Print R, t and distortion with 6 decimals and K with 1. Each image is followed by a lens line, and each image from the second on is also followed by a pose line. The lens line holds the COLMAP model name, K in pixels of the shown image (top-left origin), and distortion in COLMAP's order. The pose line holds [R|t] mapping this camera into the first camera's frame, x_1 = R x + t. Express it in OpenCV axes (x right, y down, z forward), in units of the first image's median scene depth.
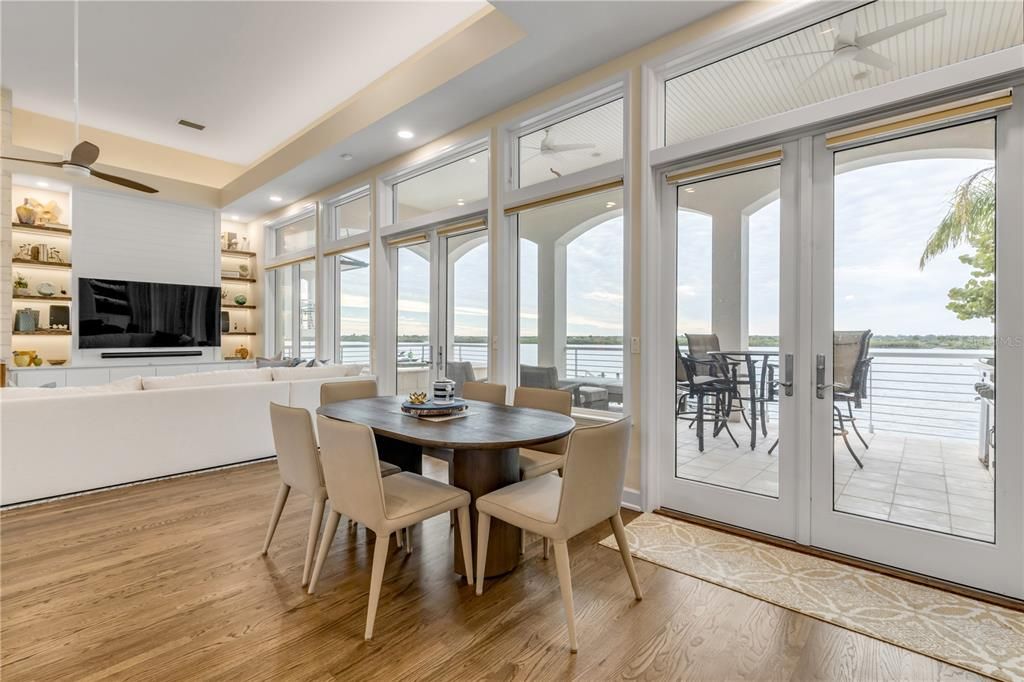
lens RADIAL K [[459.0, 0, 503.9], [0, 459.0, 337.6], [0, 0, 1]] dist [0.000533, -0.000385]
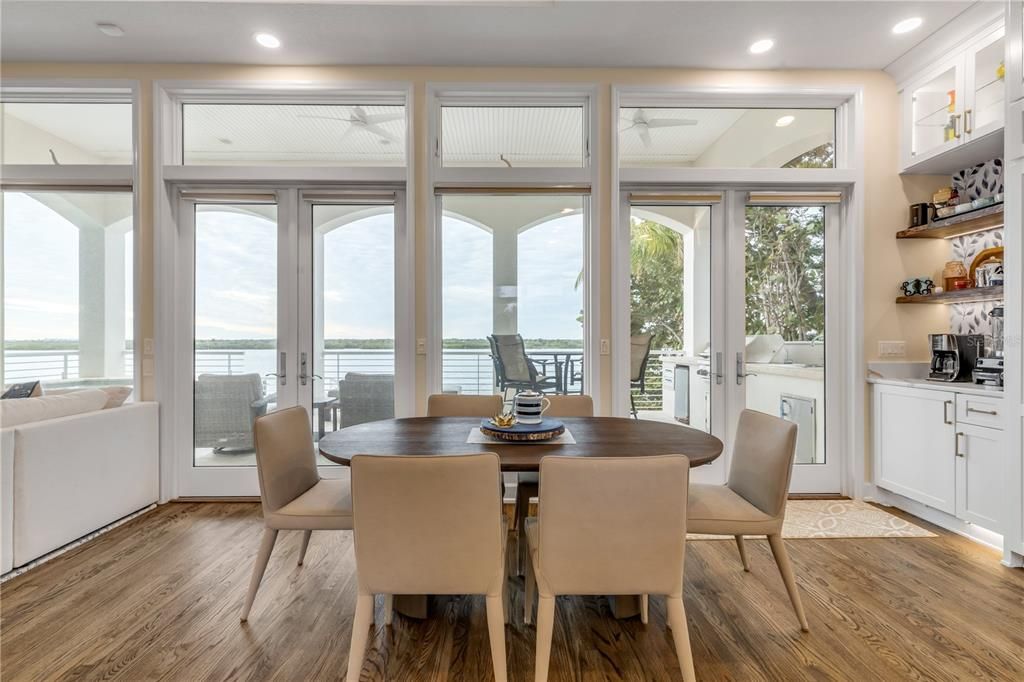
lens RADIAL K [[459.0, 0, 509.6], [0, 459.0, 339.7], [0, 0, 1]] dist [0.000533, -0.000385]
pose [[0.730982, -0.000141, 0.682396, -0.394535], [0.003076, 0.999990, -0.003089, 0.001929], [-0.682390, 0.004358, 0.730976, 0.250363]]
